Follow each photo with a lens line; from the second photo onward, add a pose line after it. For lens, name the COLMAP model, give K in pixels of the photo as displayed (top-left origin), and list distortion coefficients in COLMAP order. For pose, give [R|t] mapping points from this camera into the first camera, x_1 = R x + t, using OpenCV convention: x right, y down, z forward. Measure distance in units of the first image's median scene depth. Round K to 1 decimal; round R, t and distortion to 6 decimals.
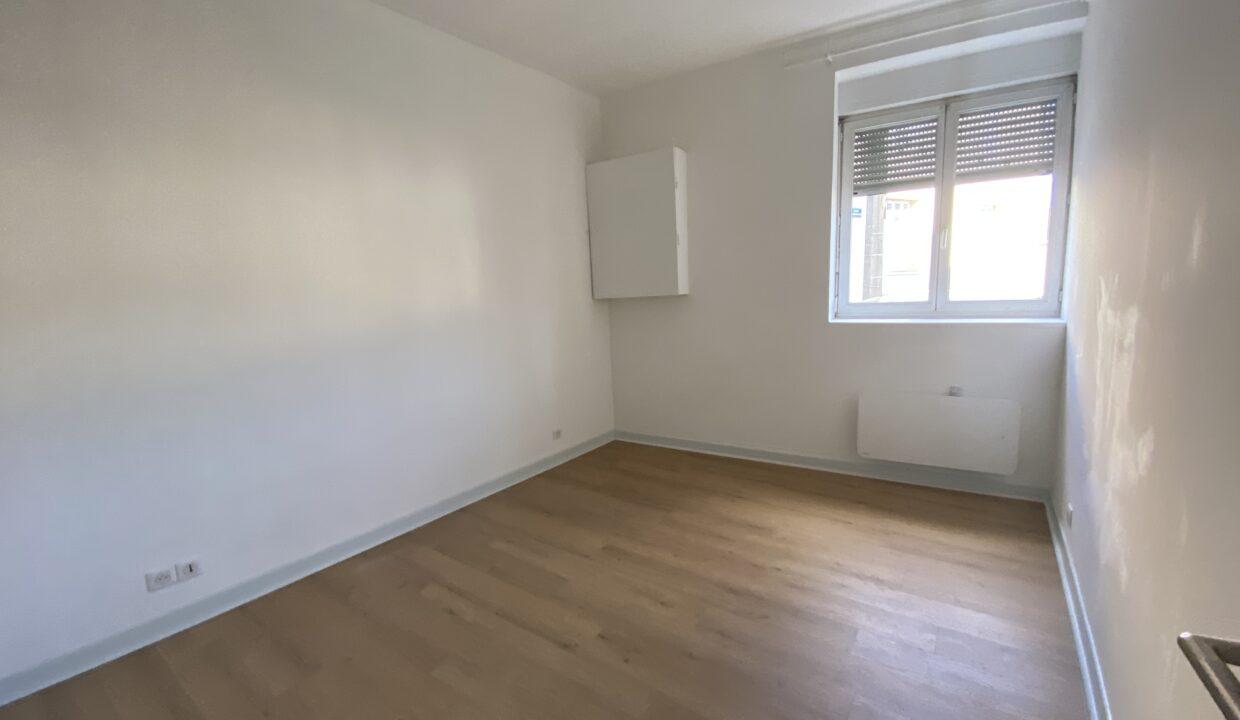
lens RADIAL K [[466.1, 0, 642.5], [0, 466.1, 362.4], [0, 0, 1]] dist [-0.046279, -0.000090]
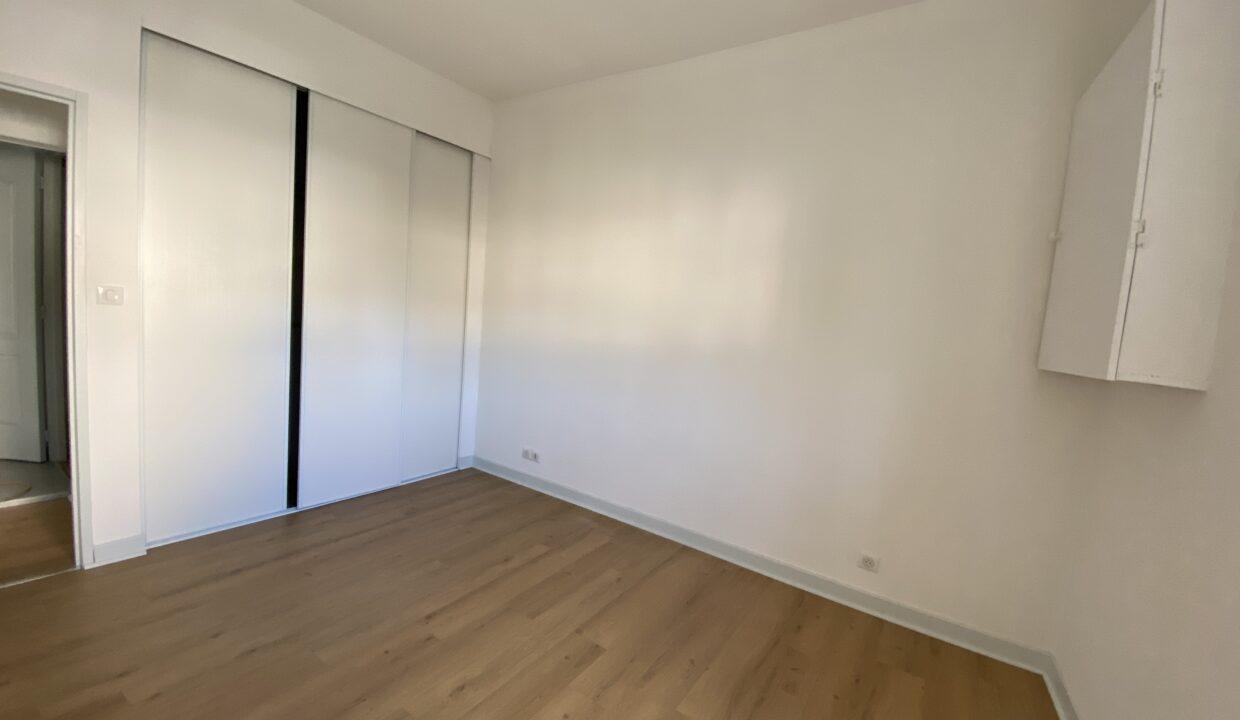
lens RADIAL K [[500.0, 0, 614.2], [0, 500.0, 365.1], [0, 0, 1]] dist [0.034794, -0.029940]
pose [[0.006268, 0.148942, -0.988826, 0.555387], [-0.234729, 0.961436, 0.143329, -0.148743], [0.972041, 0.231208, 0.040988, 0.710425]]
